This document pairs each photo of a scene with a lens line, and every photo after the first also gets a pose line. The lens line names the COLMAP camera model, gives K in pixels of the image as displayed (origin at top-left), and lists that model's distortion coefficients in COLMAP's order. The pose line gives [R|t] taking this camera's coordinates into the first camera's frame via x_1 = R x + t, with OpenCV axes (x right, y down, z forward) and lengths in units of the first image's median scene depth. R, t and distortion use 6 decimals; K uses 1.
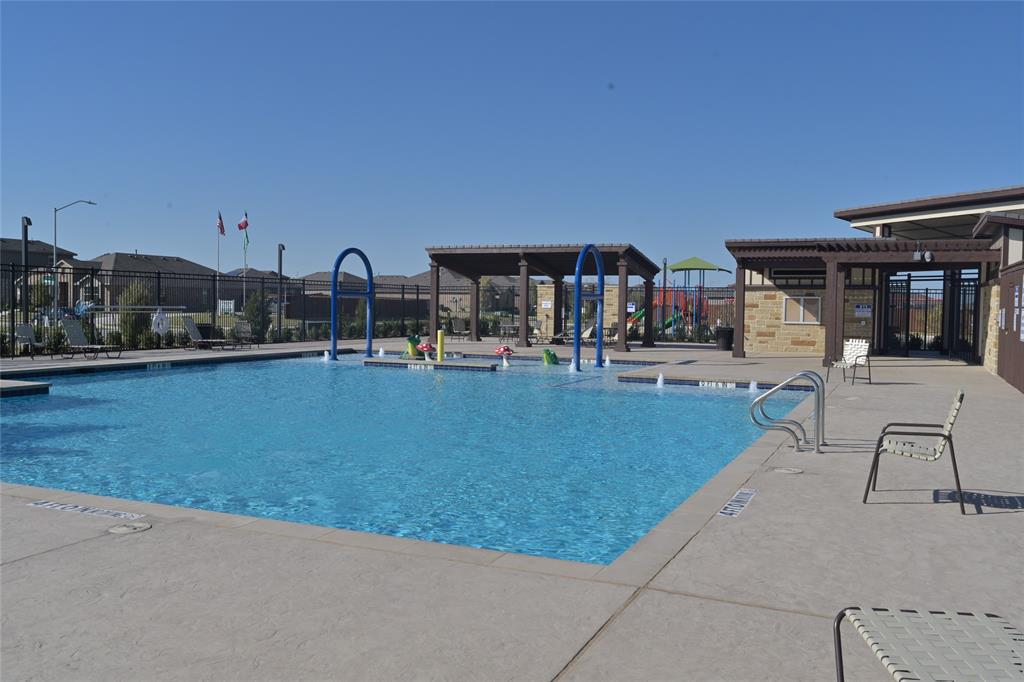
lens RADIAL K [[880.7, 0, 512.0], [0, 880.7, 341.0], [0, 0, 1]] dist [0.001623, 0.005273]
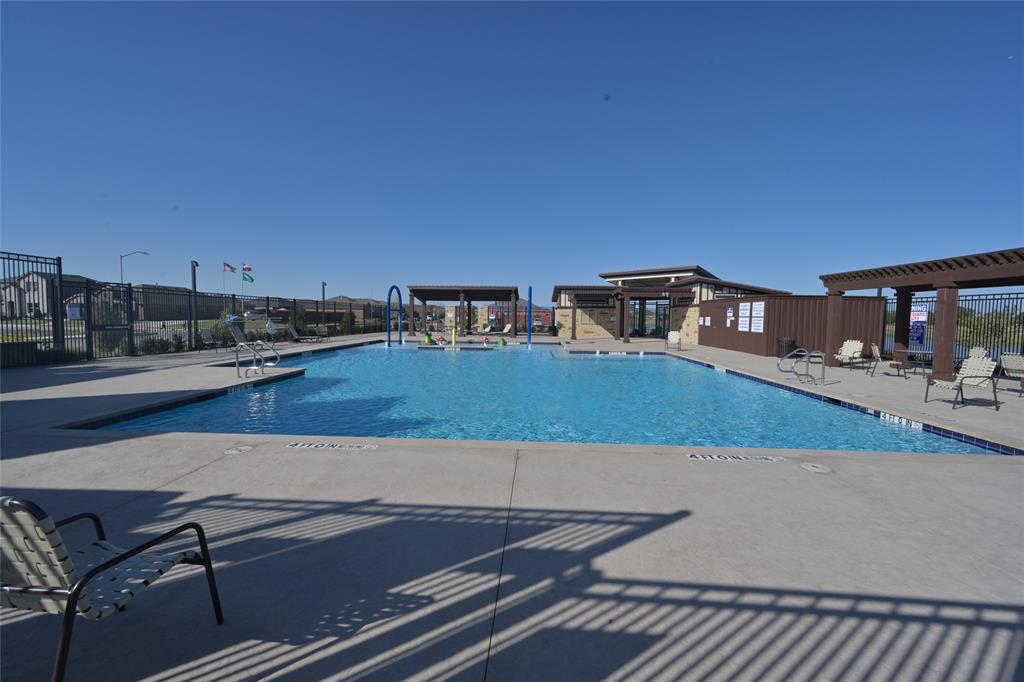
lens RADIAL K [[408.9, 0, 512.0], [0, 408.9, 341.0], [0, 0, 1]] dist [0.000798, 0.000053]
pose [[0.933438, -0.025891, 0.357803, -0.239276], [0.017190, 0.999475, 0.027478, -0.007960], [-0.358327, -0.019498, 0.933393, 0.104527]]
